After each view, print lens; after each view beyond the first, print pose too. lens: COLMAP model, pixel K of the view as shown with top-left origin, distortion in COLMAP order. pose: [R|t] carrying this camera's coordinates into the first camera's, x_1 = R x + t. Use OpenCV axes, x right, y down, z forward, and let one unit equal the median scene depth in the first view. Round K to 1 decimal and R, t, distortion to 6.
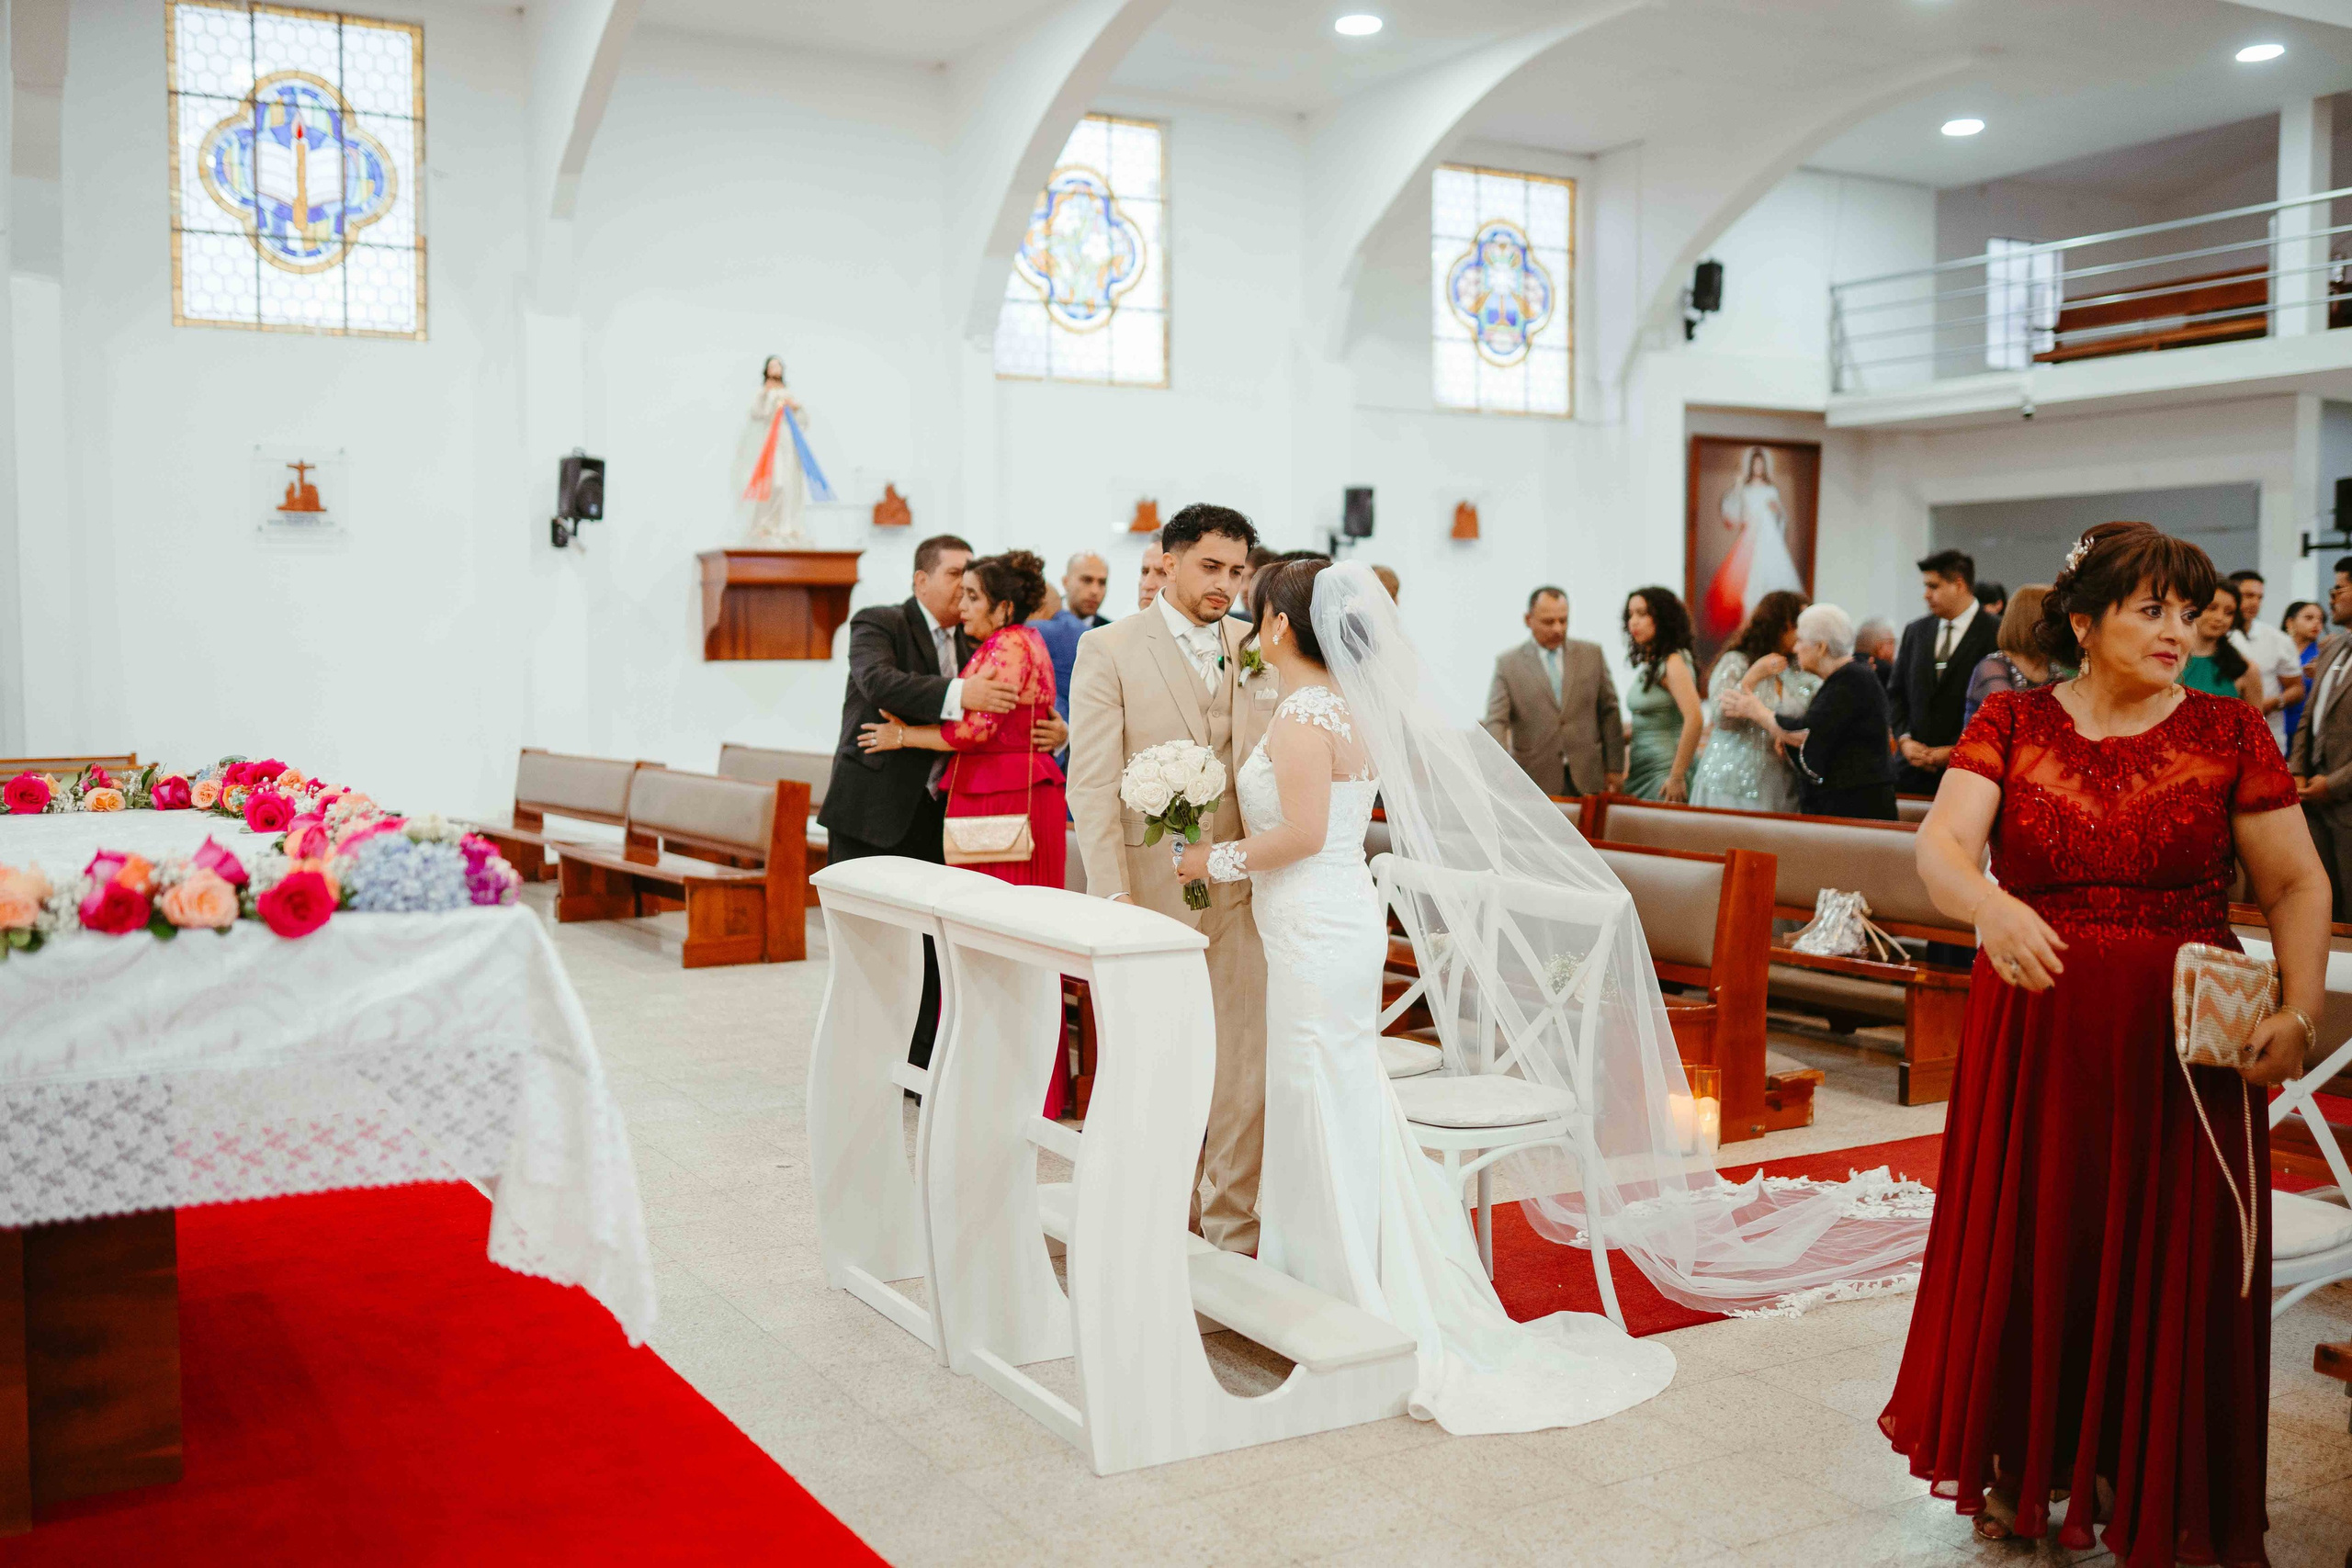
lens RADIAL K [[2239.1, 0, 1158.2], [0, 2239.1, 792.4], [0, 0, 1]] dist [-0.059237, 0.079323]
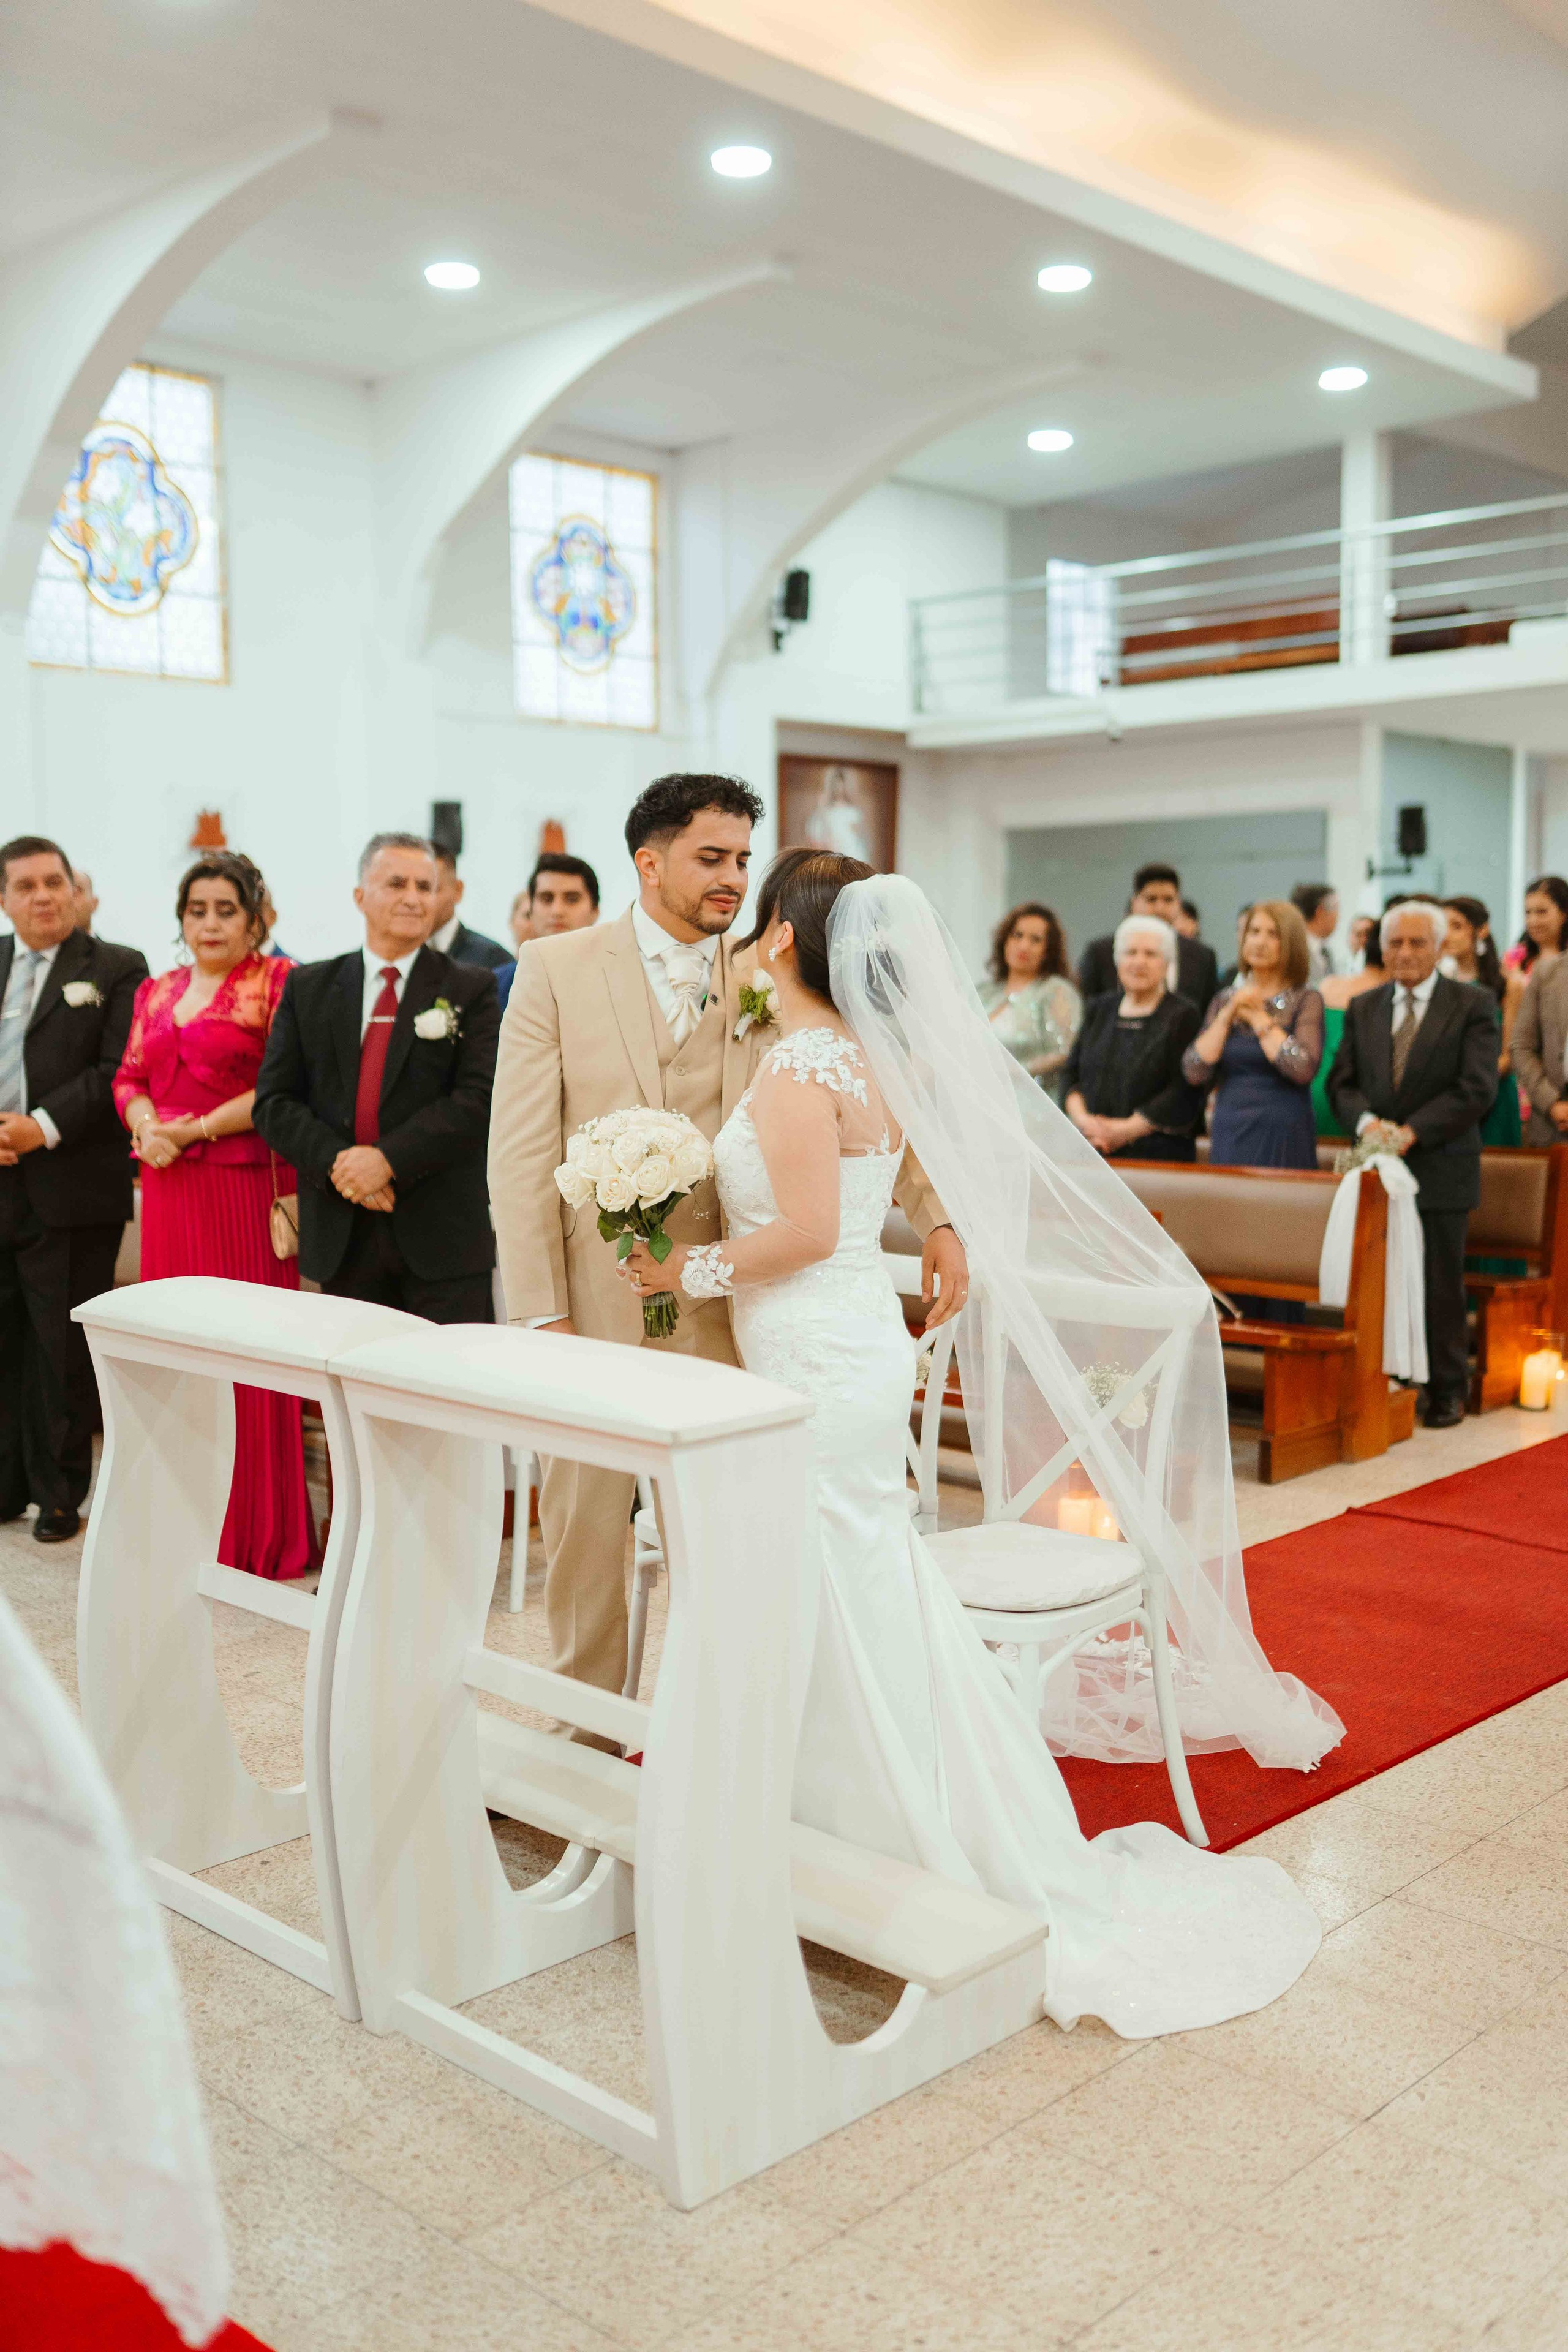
lens RADIAL K [[2225.5, 0, 788.3], [0, 2225.5, 1183.4], [0, 0, 1]] dist [0.004528, -0.006348]
pose [[0.957438, -0.032450, 0.286808, -0.044144], [0.024317, 0.999196, 0.031873, -0.005822], [-0.287611, -0.023543, 0.957458, 0.087044]]
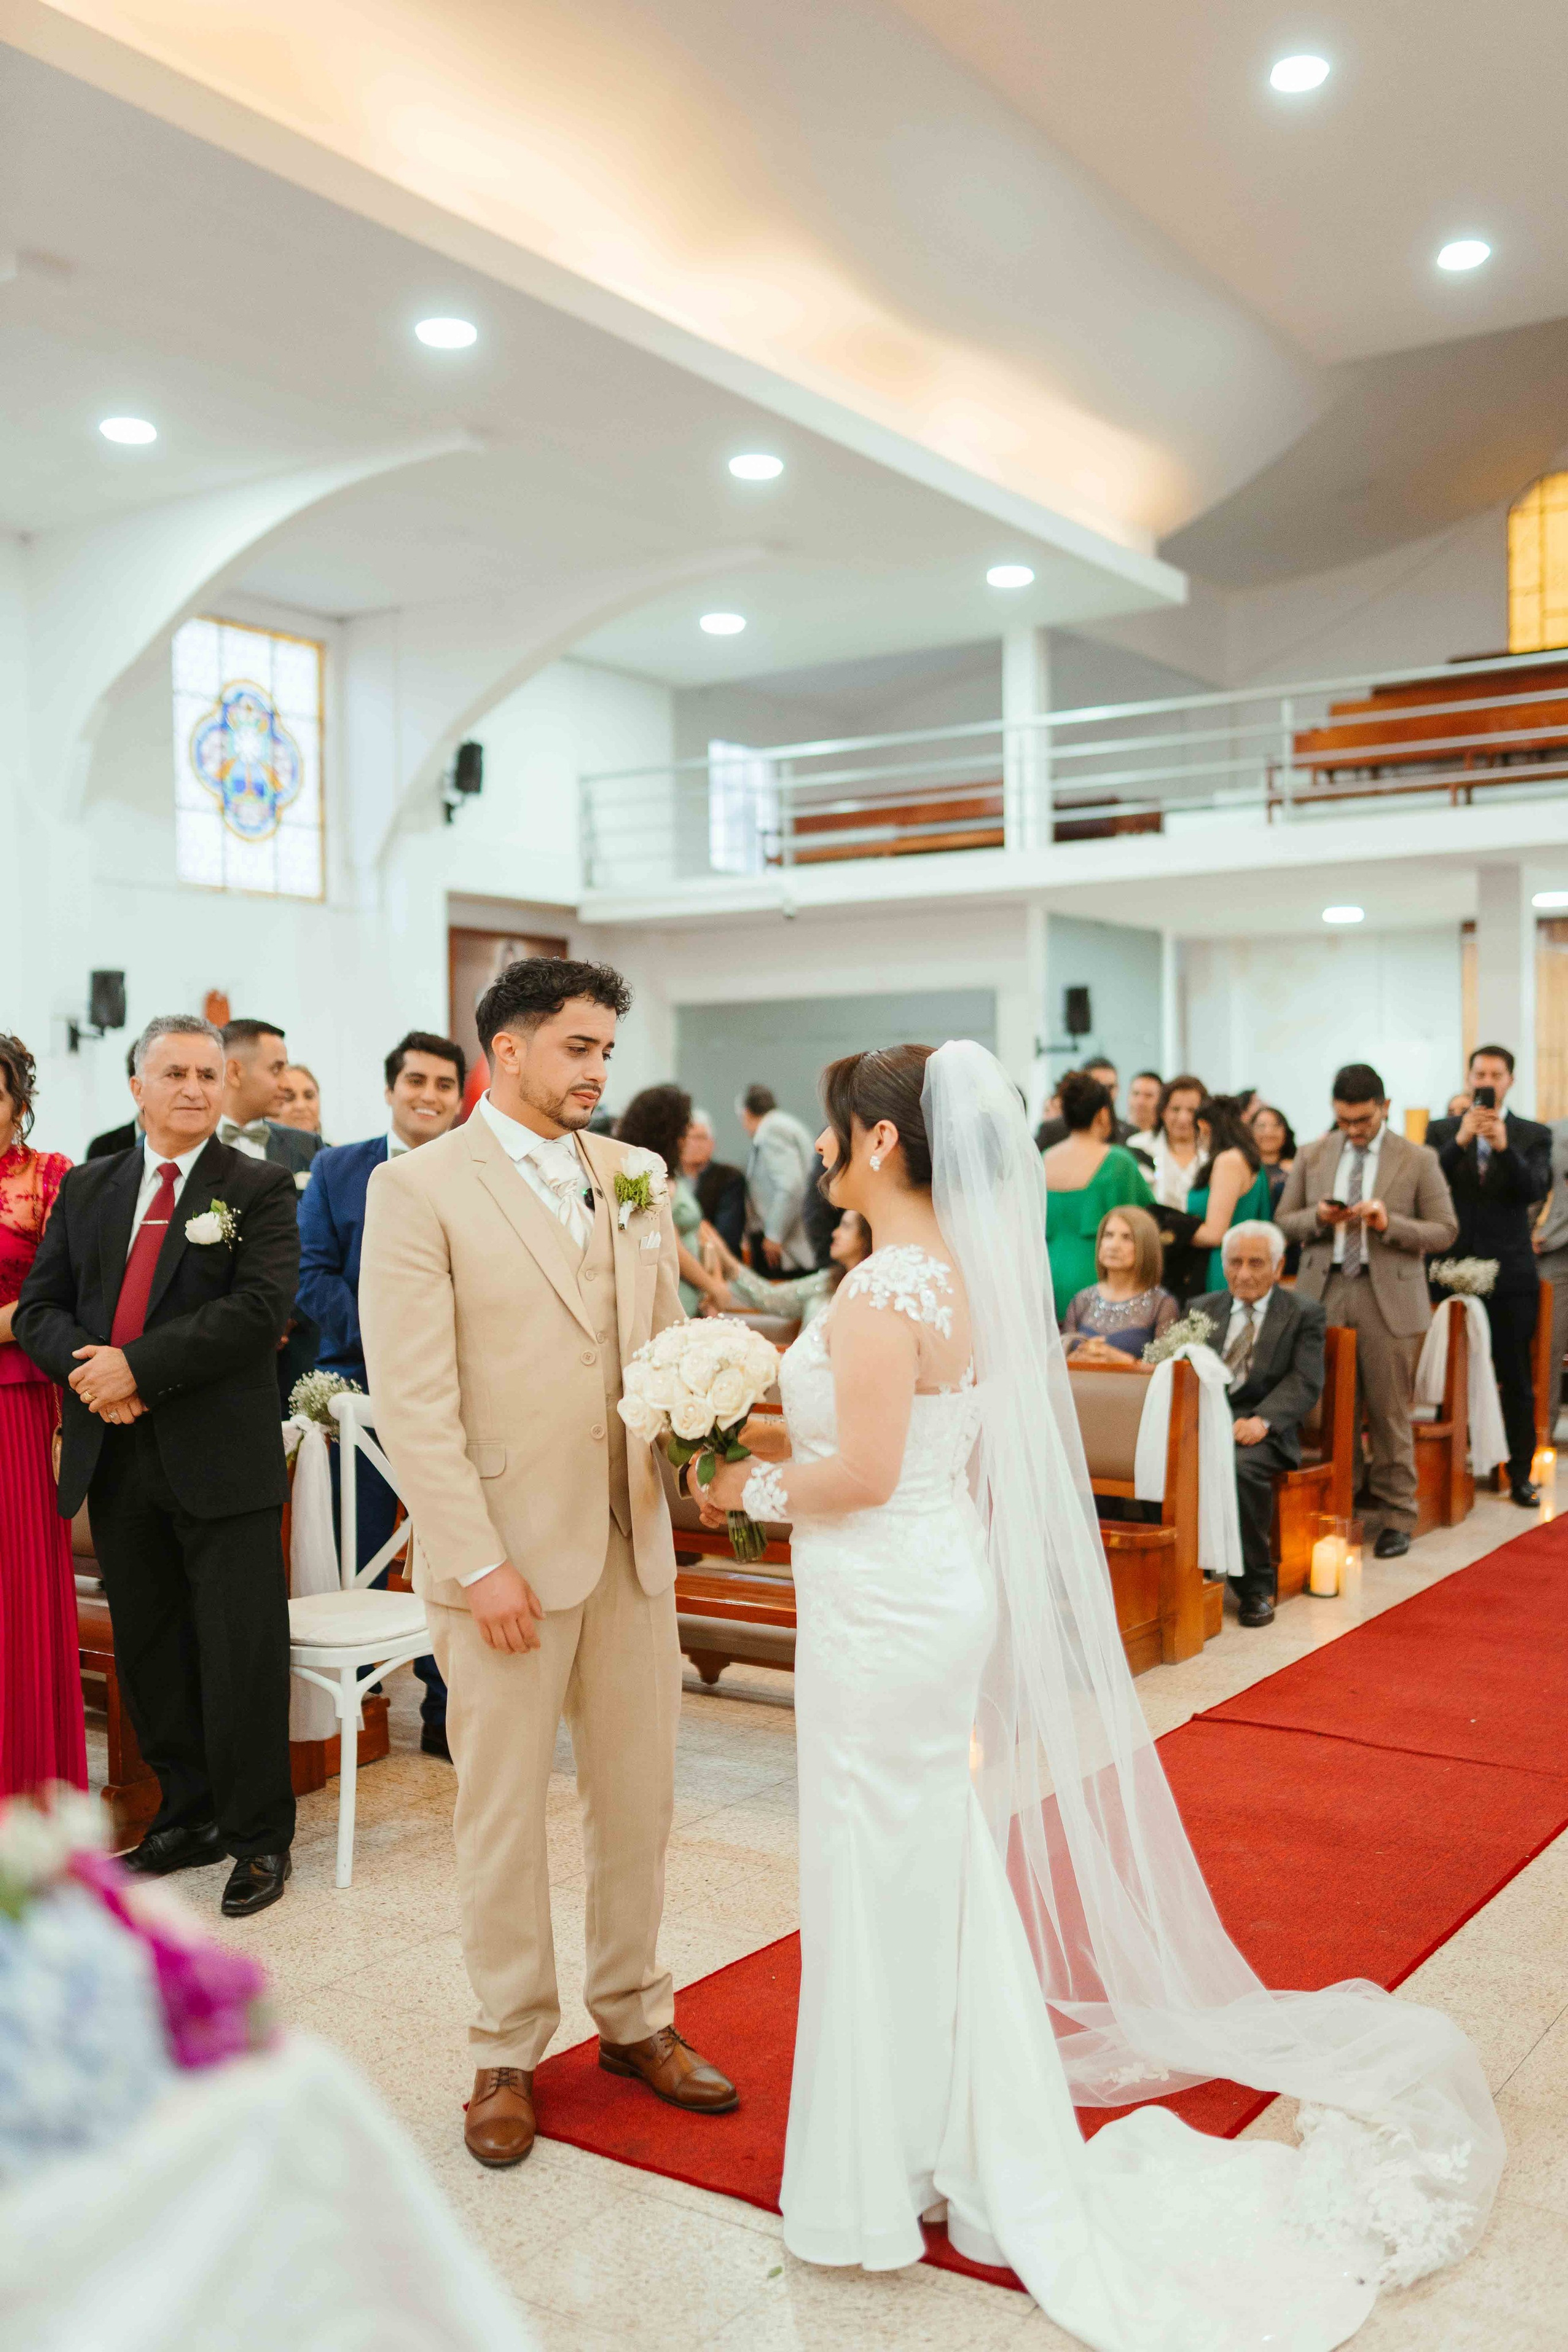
lens RADIAL K [[2223.9, 0, 788.7], [0, 2223.9, 1182.4], [0, 0, 1]] dist [0.002703, -0.008100]
pose [[0.892045, -0.014874, 0.451701, -0.067726], [0.036519, 0.998562, -0.039237, -0.011365], [-0.450468, 0.051497, 0.891306, 0.120719]]
